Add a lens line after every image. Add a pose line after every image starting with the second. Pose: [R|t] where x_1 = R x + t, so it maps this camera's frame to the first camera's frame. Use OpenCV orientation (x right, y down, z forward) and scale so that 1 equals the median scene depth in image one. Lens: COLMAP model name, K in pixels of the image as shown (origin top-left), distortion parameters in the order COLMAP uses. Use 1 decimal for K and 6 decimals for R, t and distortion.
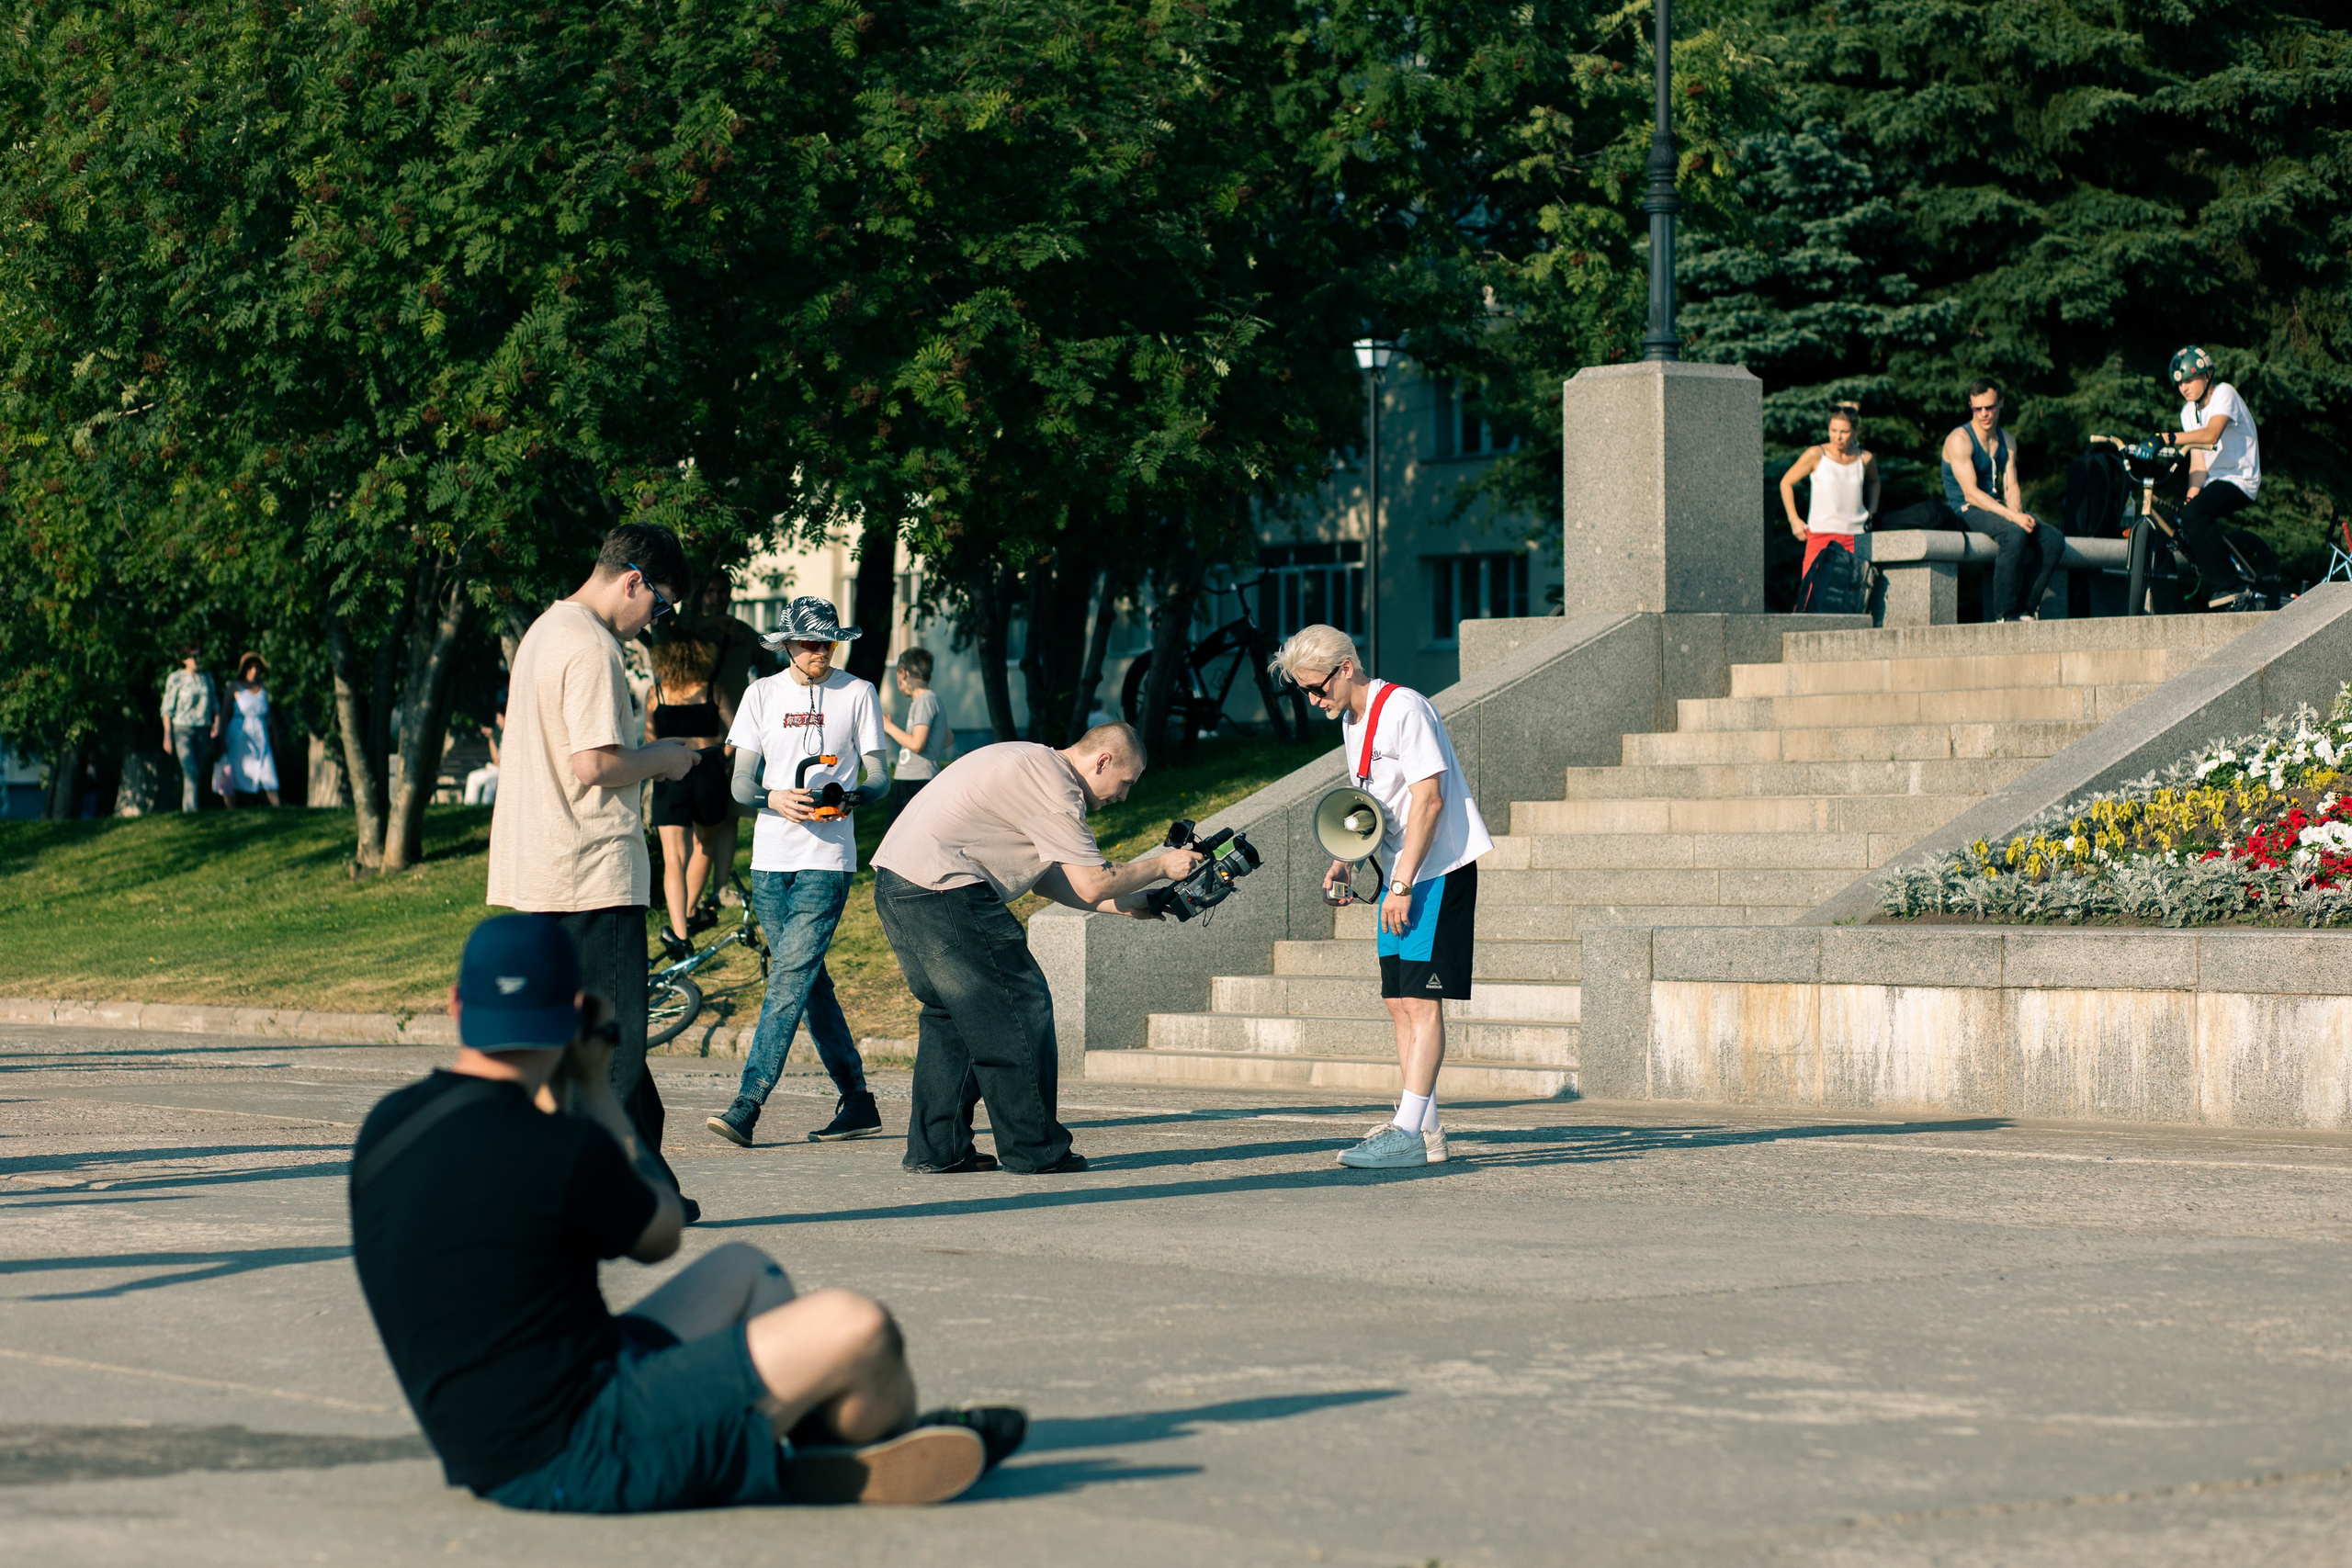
lens RADIAL K [[5645.0, 0, 1171.7], [0, 5645.0, 843.0], [0, 0, 1]] dist [-0.006619, -0.090511]
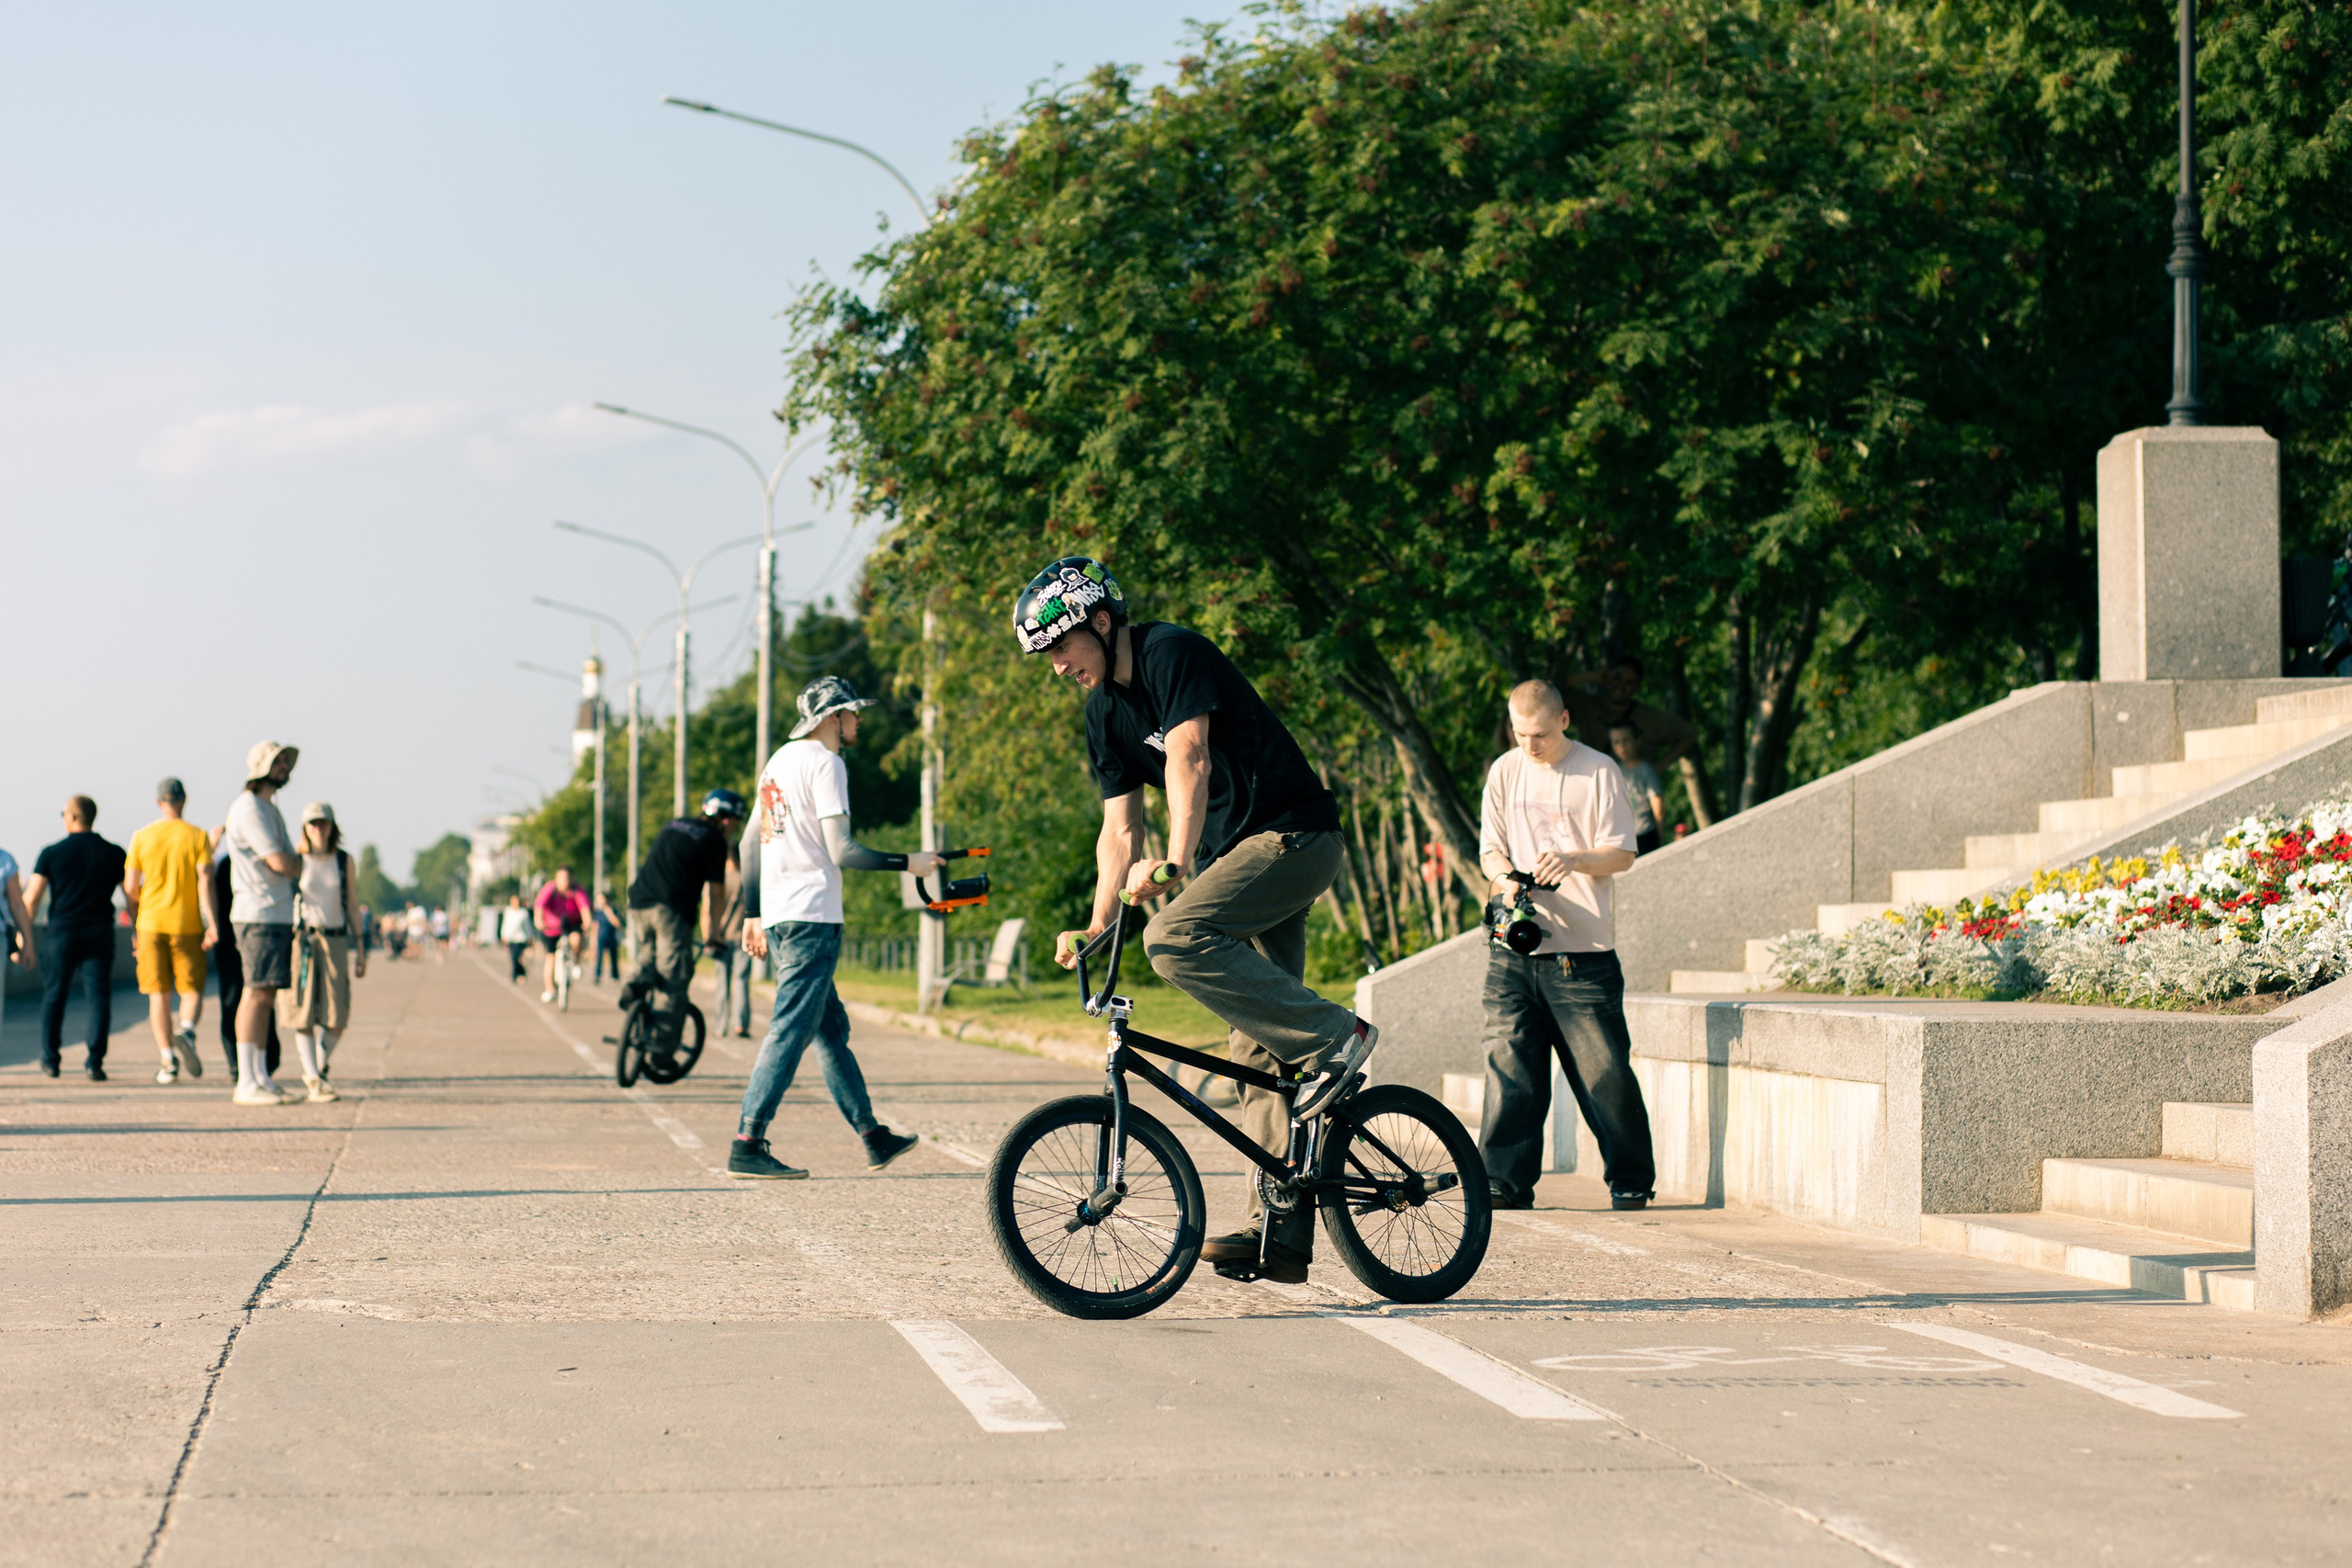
lens RADIAL K [[5607.3, 0, 1036.1], [0, 5607.3, 782.8], [0, 0, 1]] dist [-0.012003, -0.554500]
pose [[0.870946, -0.013848, -0.491184, 0.395689], [0.002755, 0.999725, -0.023300, -0.000315], [0.491371, 0.018939, 0.870744, 0.043227]]
